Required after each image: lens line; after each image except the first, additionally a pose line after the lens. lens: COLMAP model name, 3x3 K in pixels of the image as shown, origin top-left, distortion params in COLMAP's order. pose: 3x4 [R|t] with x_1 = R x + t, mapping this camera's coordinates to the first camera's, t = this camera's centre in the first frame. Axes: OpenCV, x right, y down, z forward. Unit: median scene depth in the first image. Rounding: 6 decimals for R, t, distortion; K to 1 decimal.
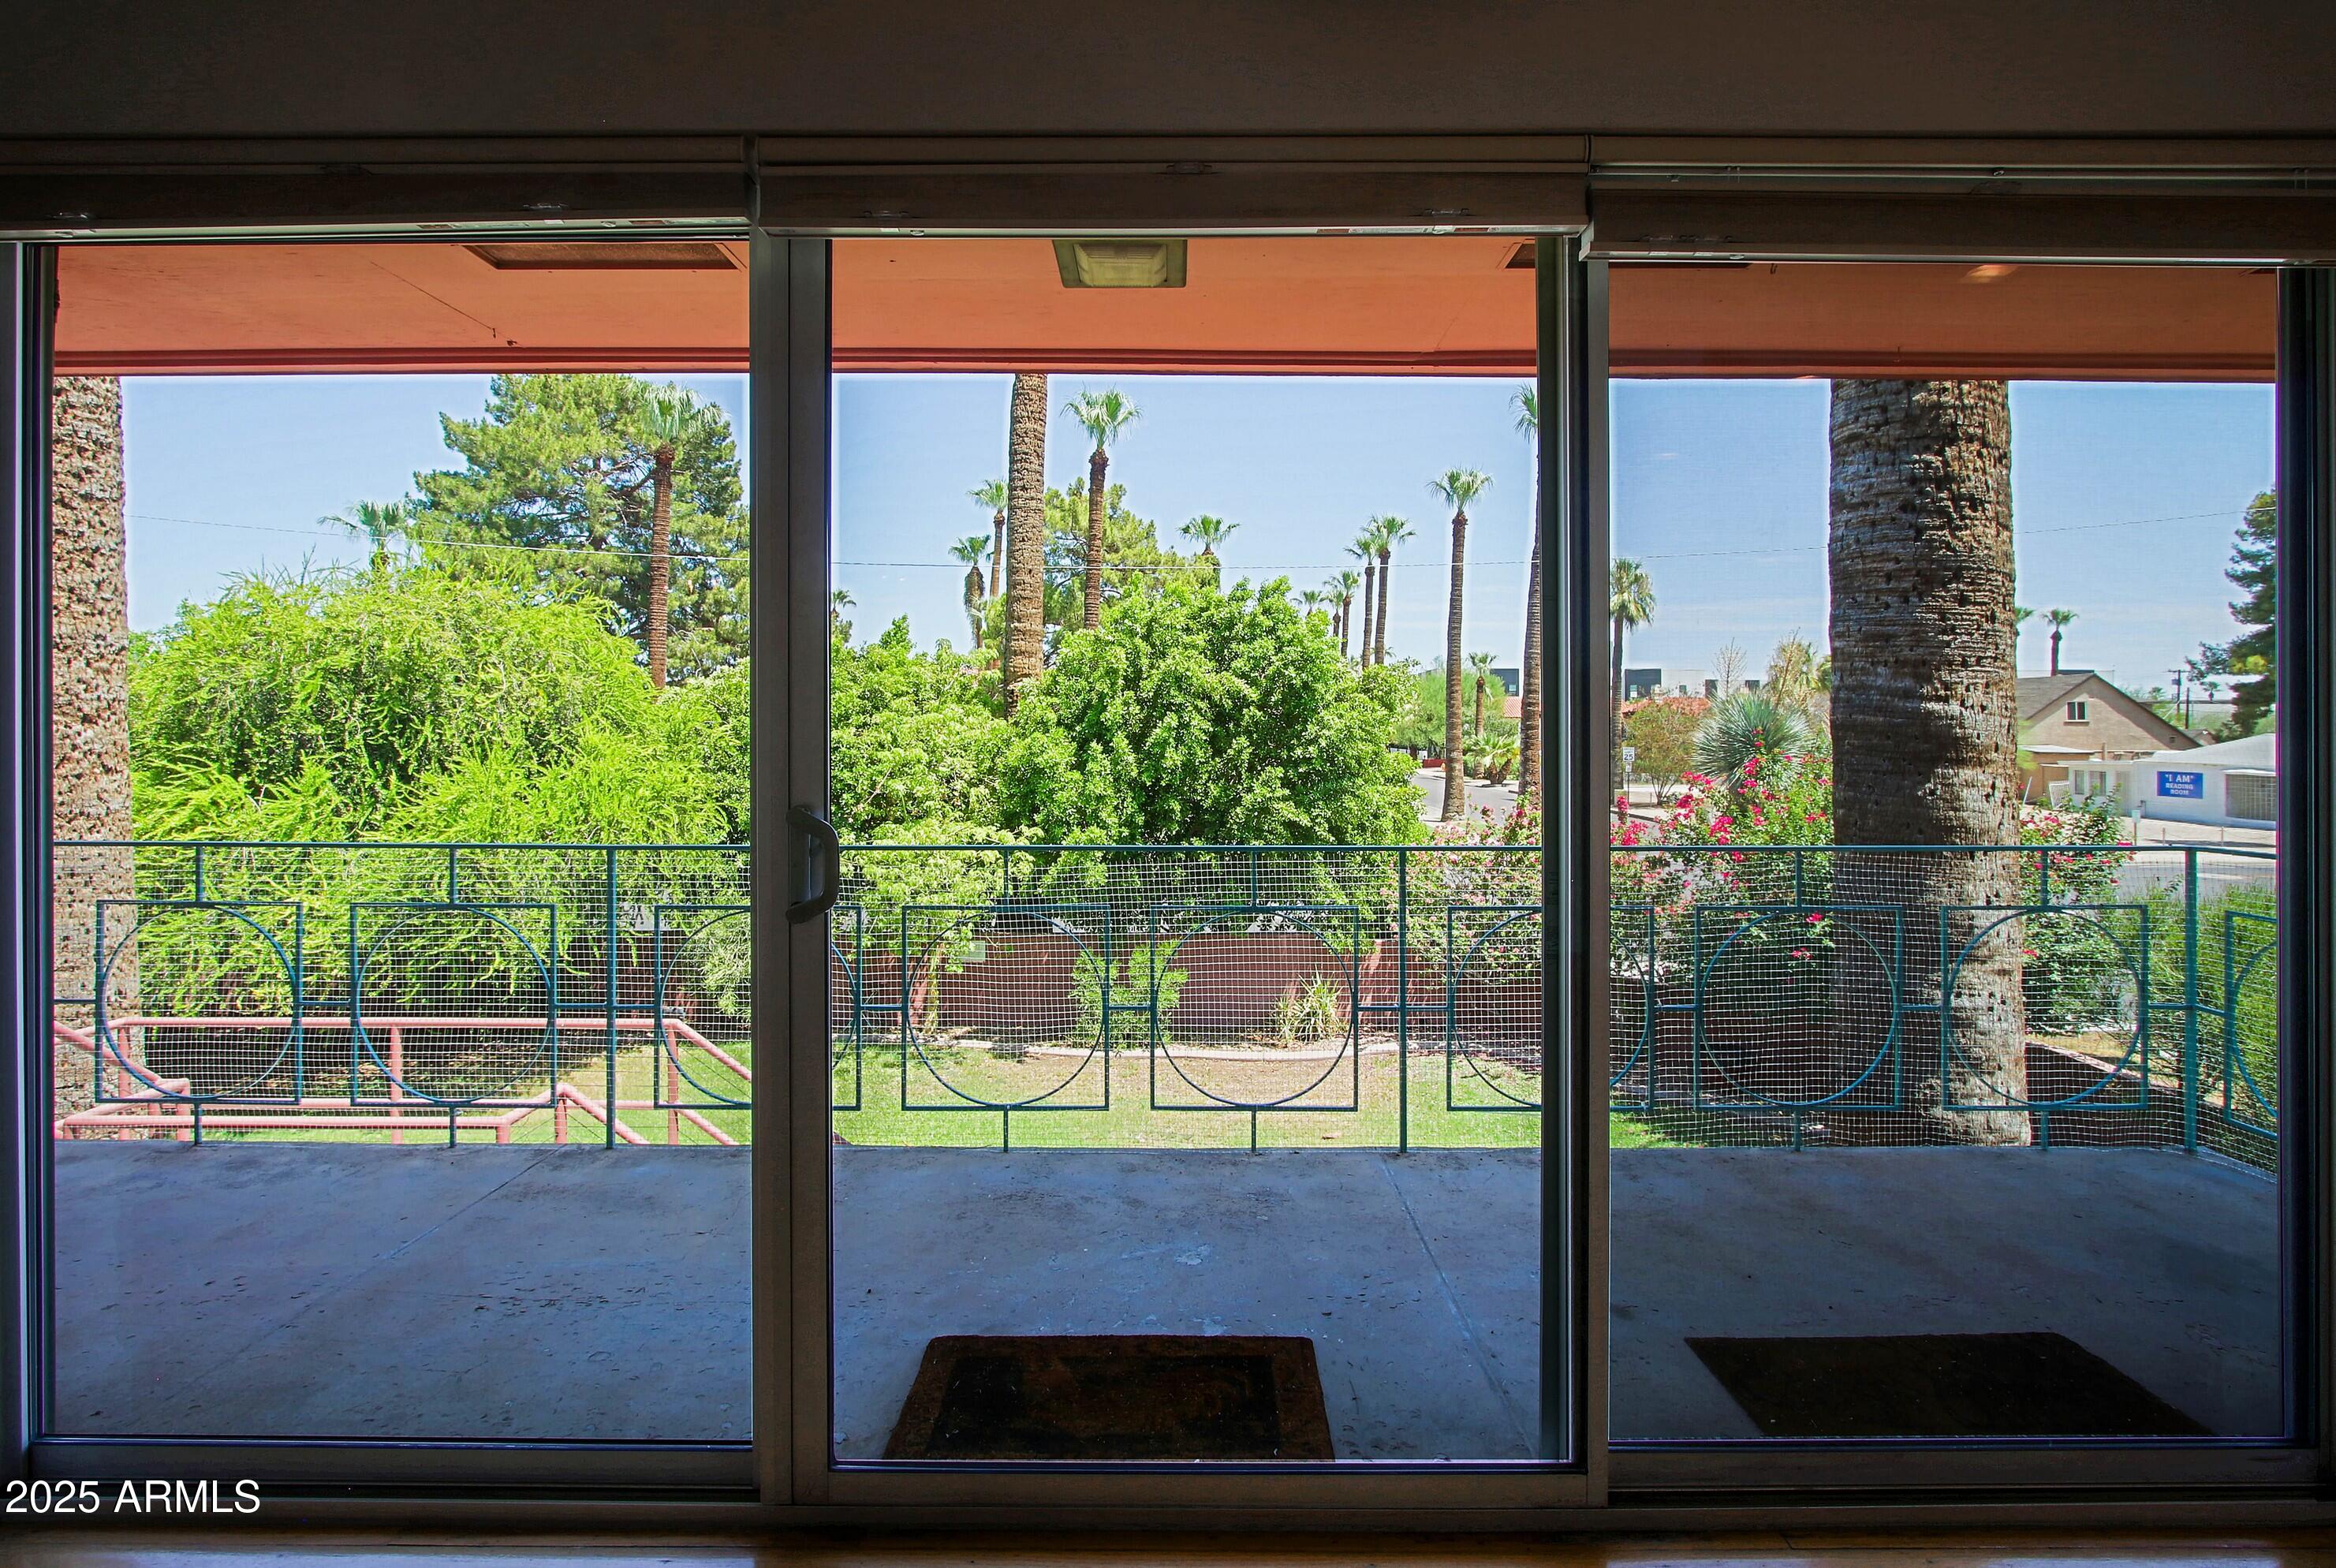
lens RADIAL K [[1126.8, 0, 1172.0], [0, 1126.8, 717.1], [0, 0, 1]] dist [-0.018612, 0.000657]
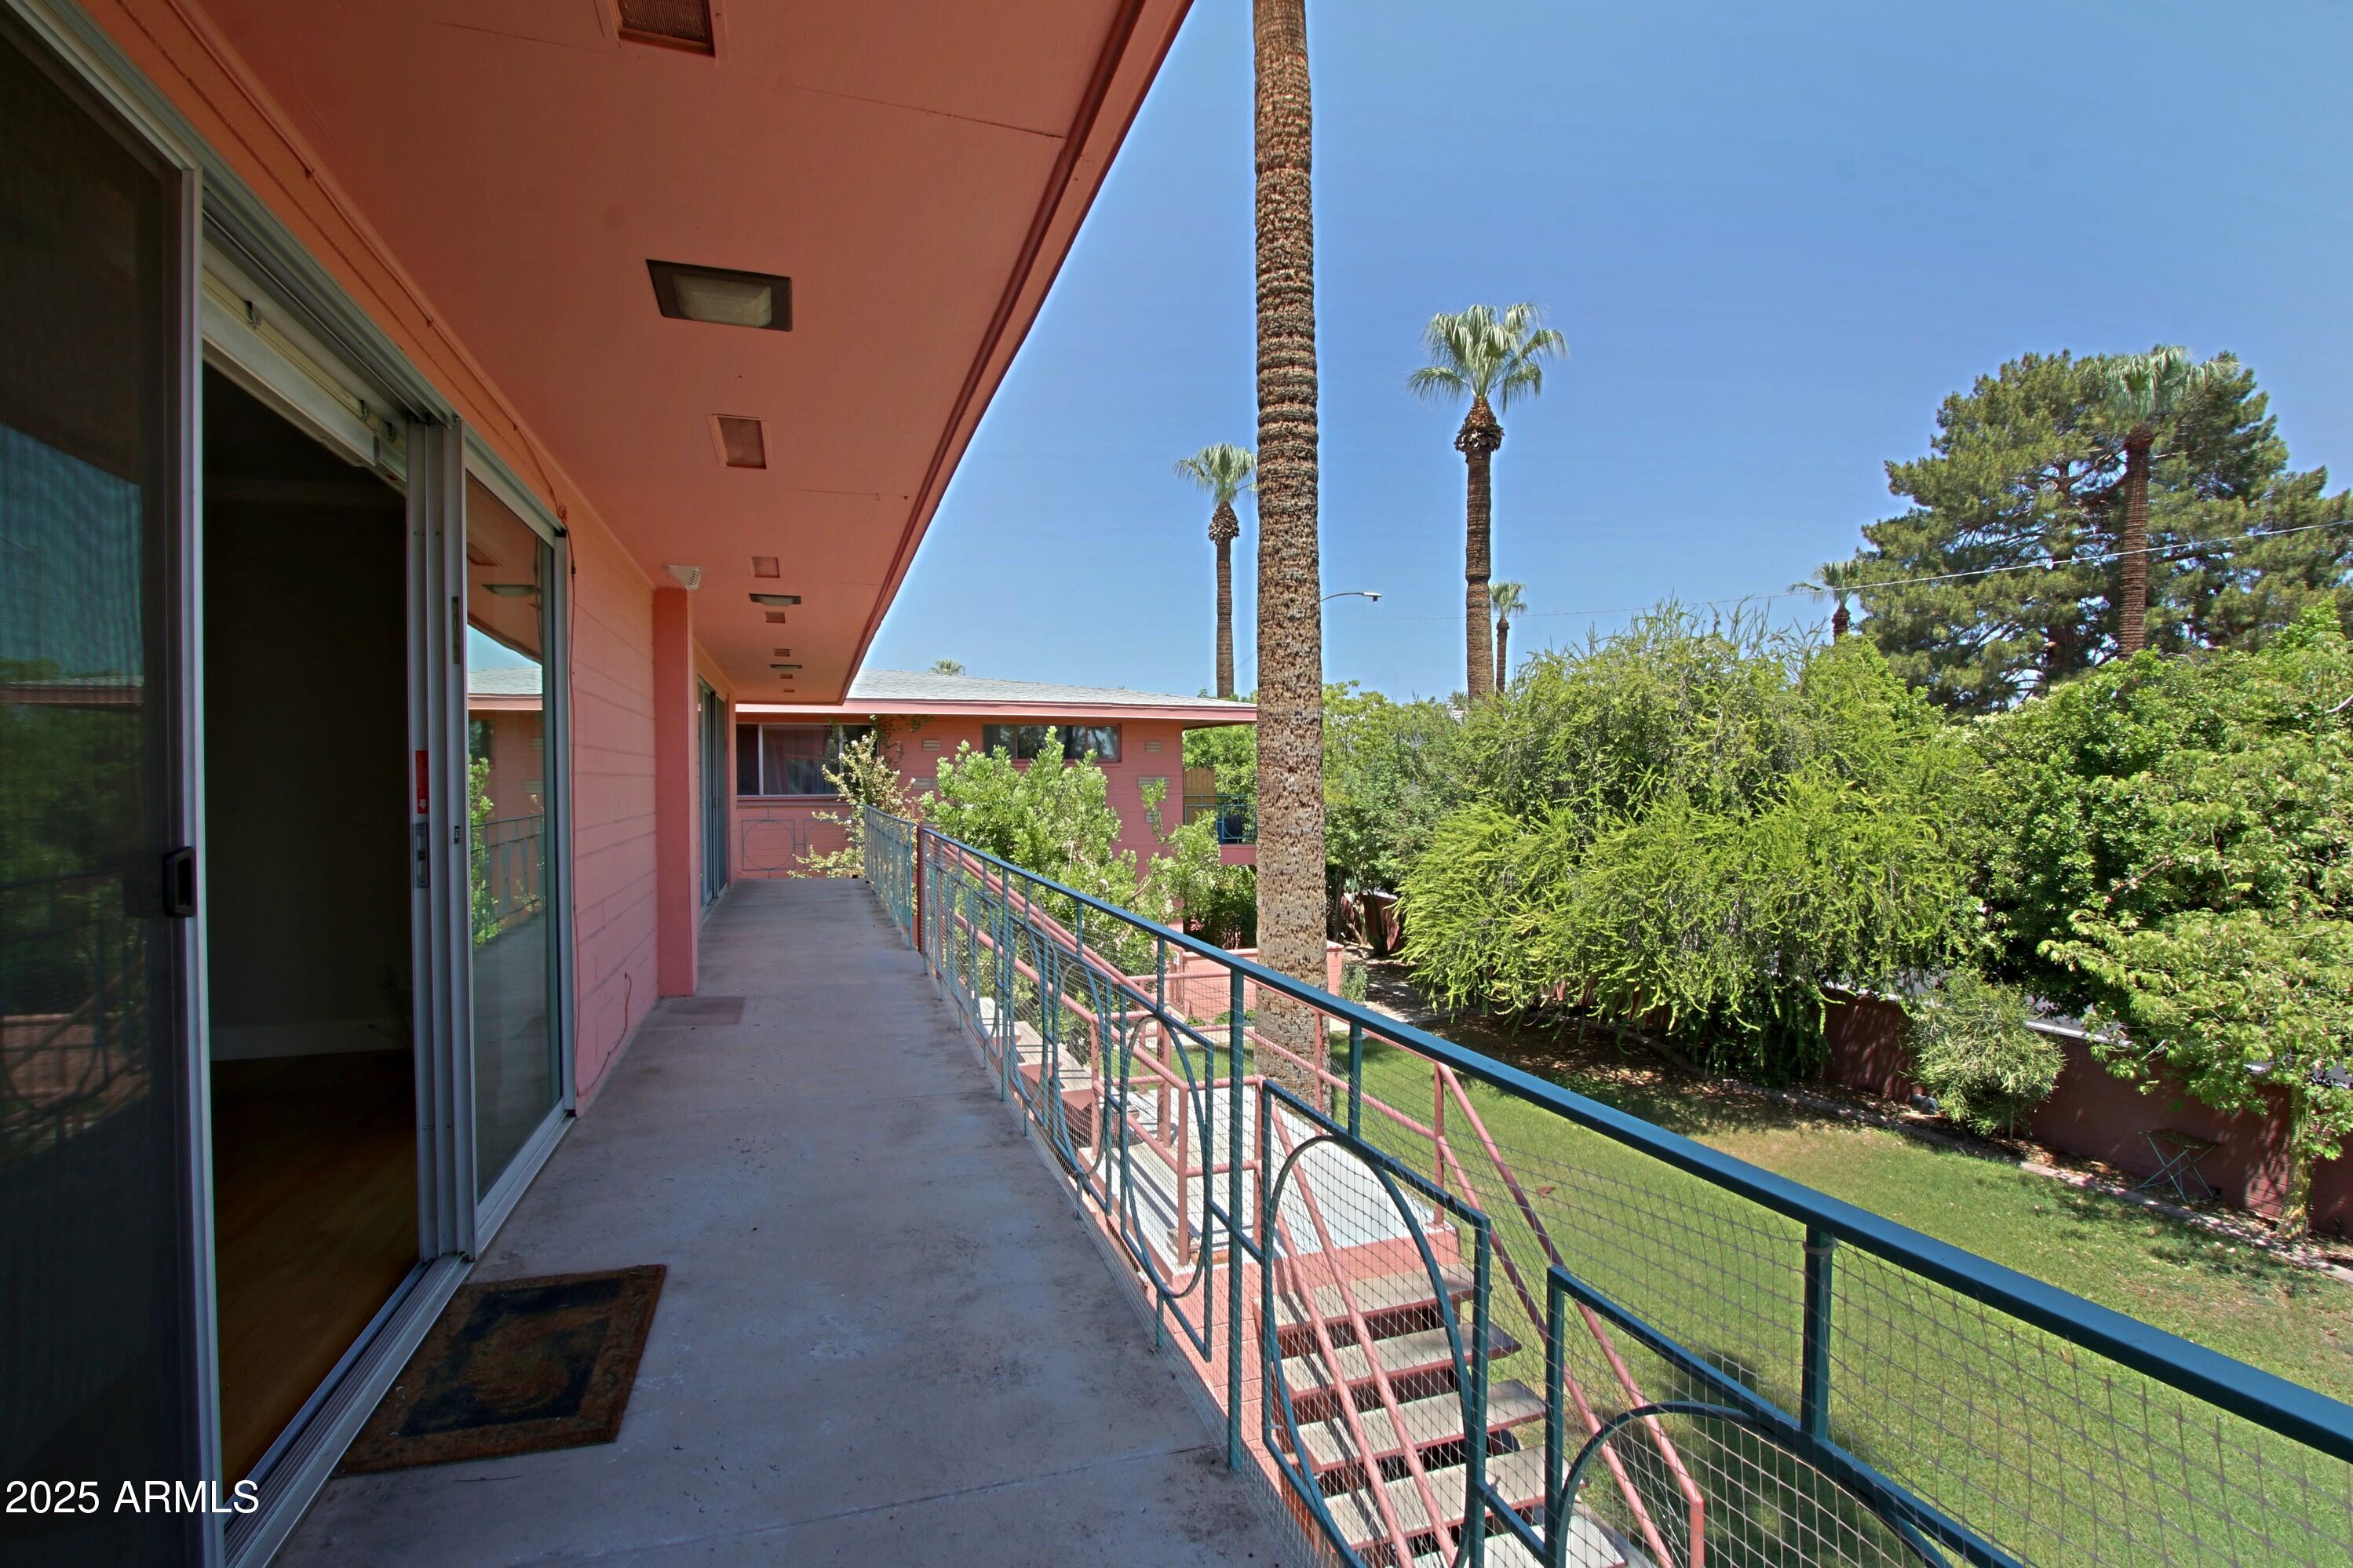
lens RADIAL K [[1106.4, 0, 1176.5], [0, 1106.4, 784.0], [0, 0, 1]] dist [-0.013174, -0.000263]
pose [[0.322317, 0.001429, -0.946631, 0.175590], [0.013579, 0.999889, 0.006133, 0.004725], [0.946534, -0.014831, 0.322262, 0.183895]]
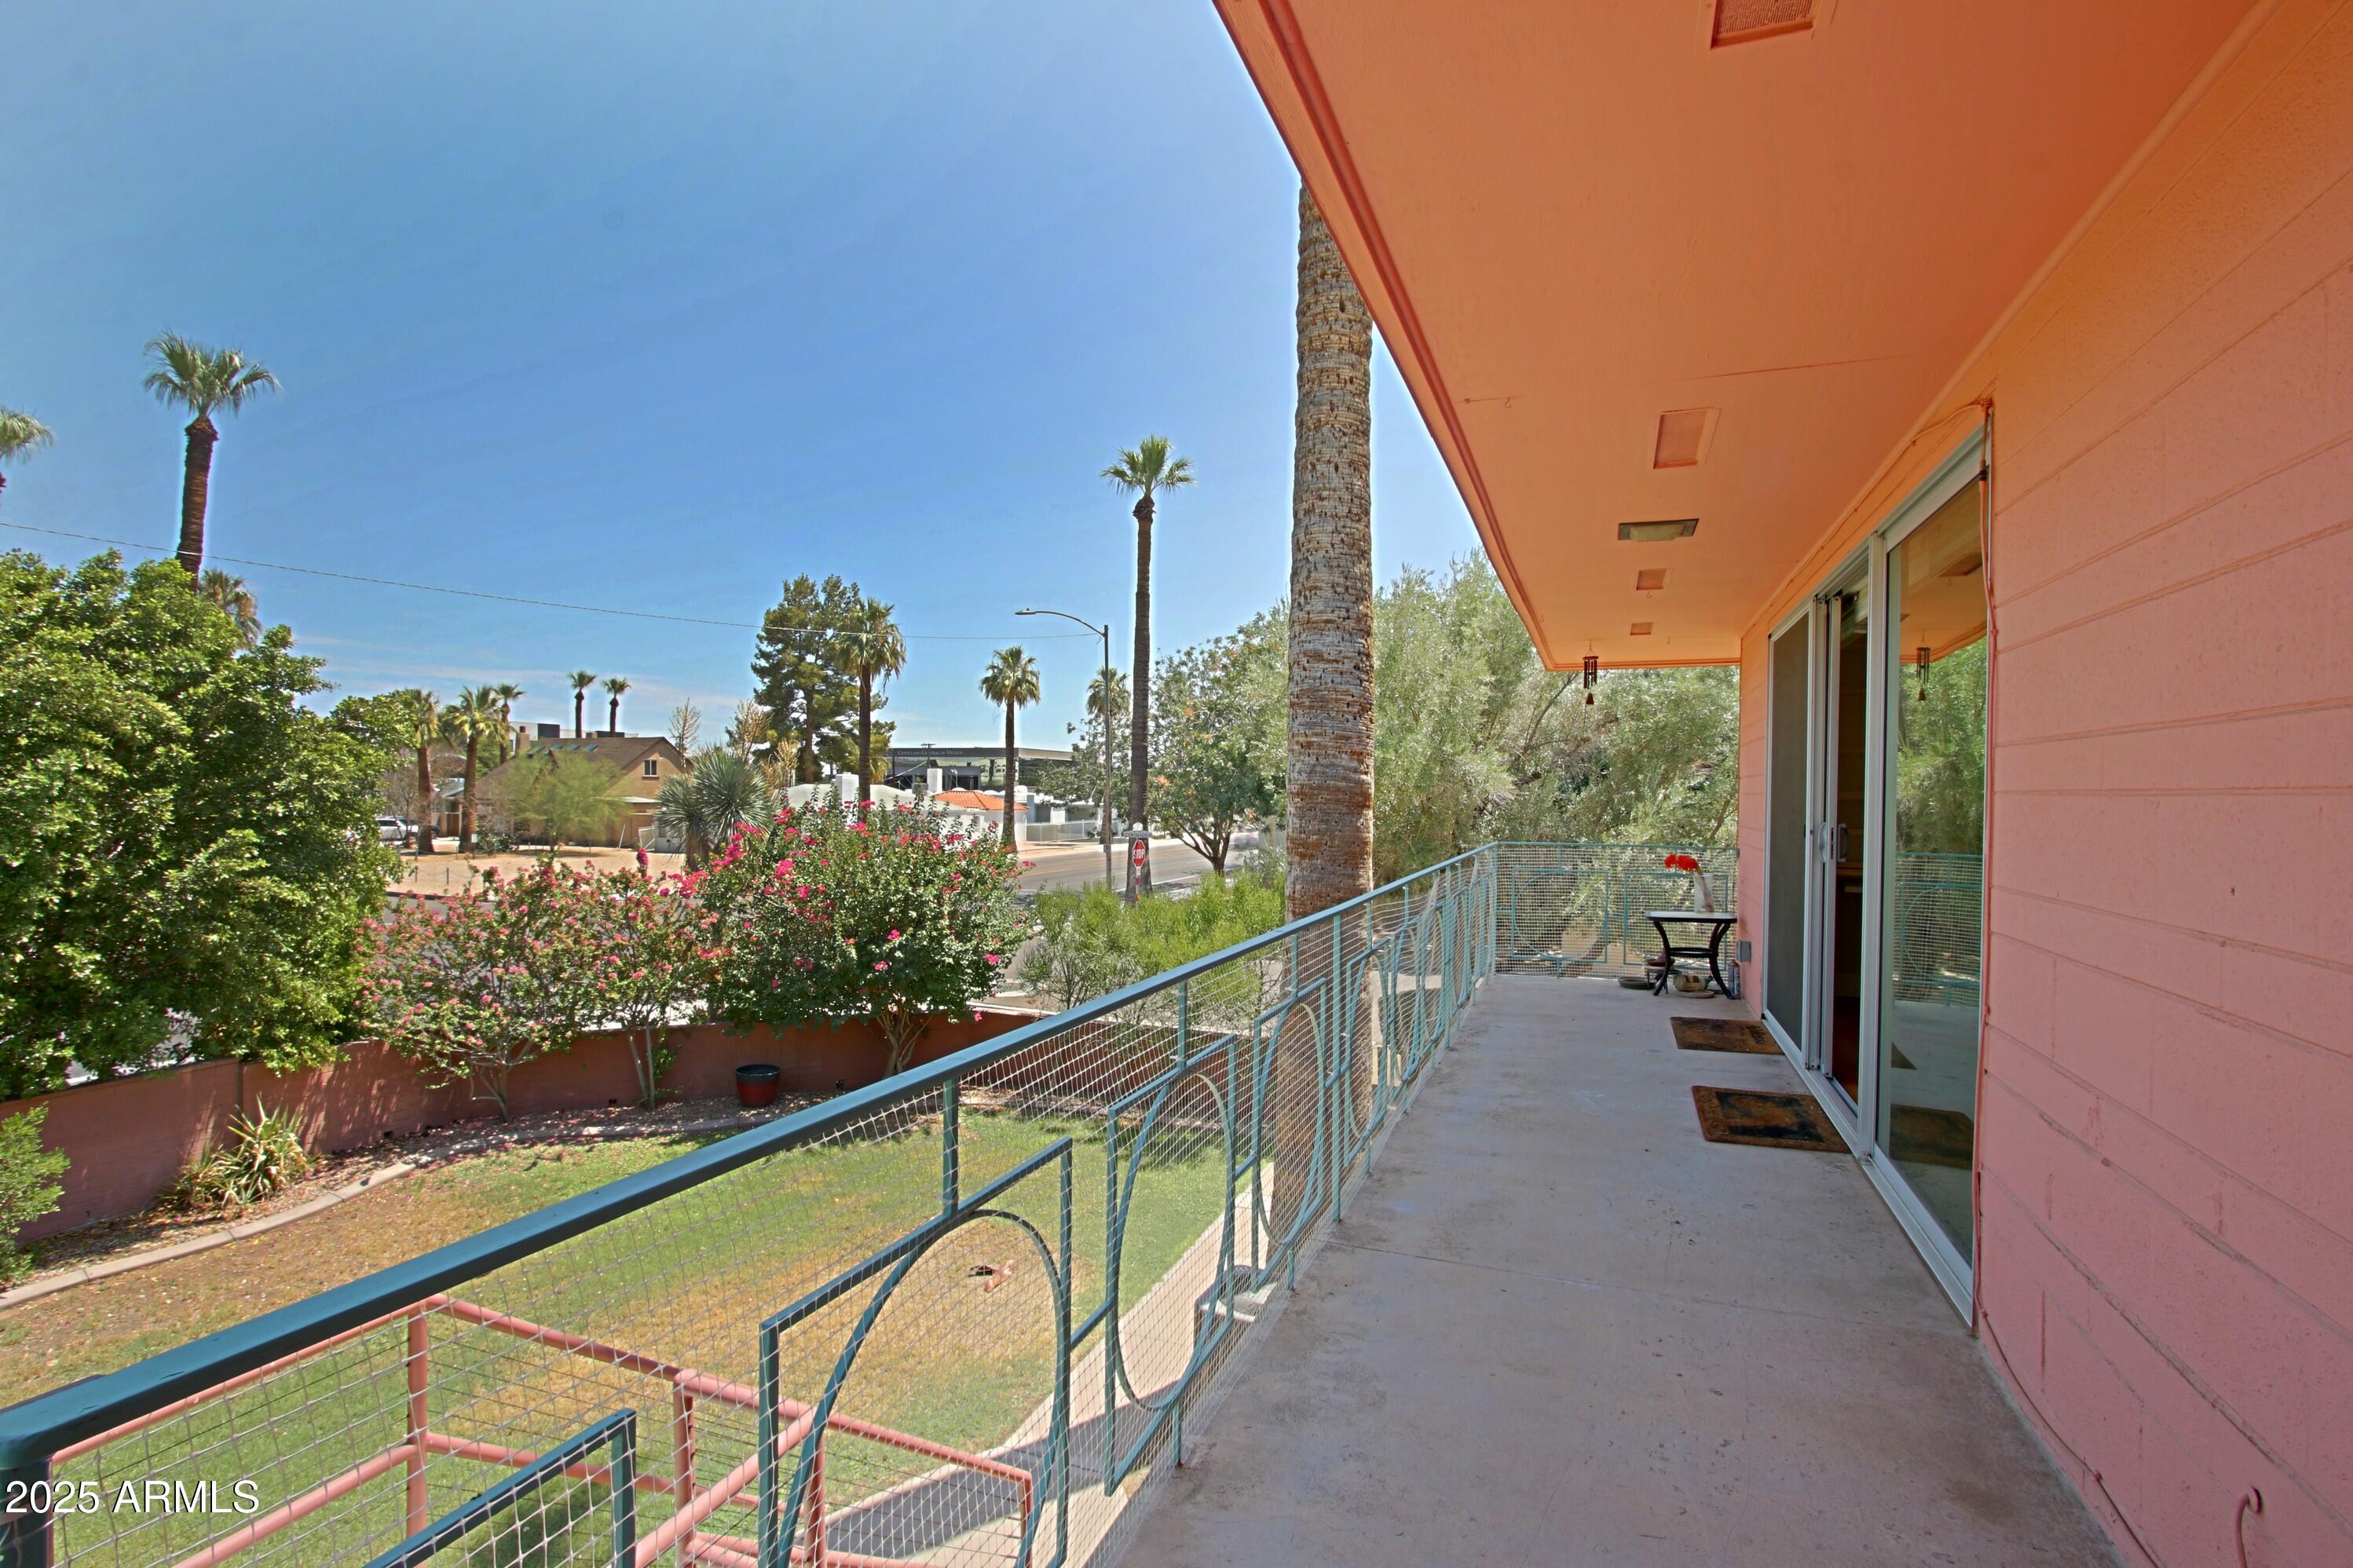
lens RADIAL K [[1121.8, 0, 1153.1], [0, 1121.8, 781.5], [0, 0, 1]] dist [-0.002455, 0.000174]
pose [[0.373235, 0.010167, 0.927681, -0.344329], [-0.021133, 0.999774, -0.002454, 0.002776], [-0.927496, -0.018689, 0.373365, 0.185515]]
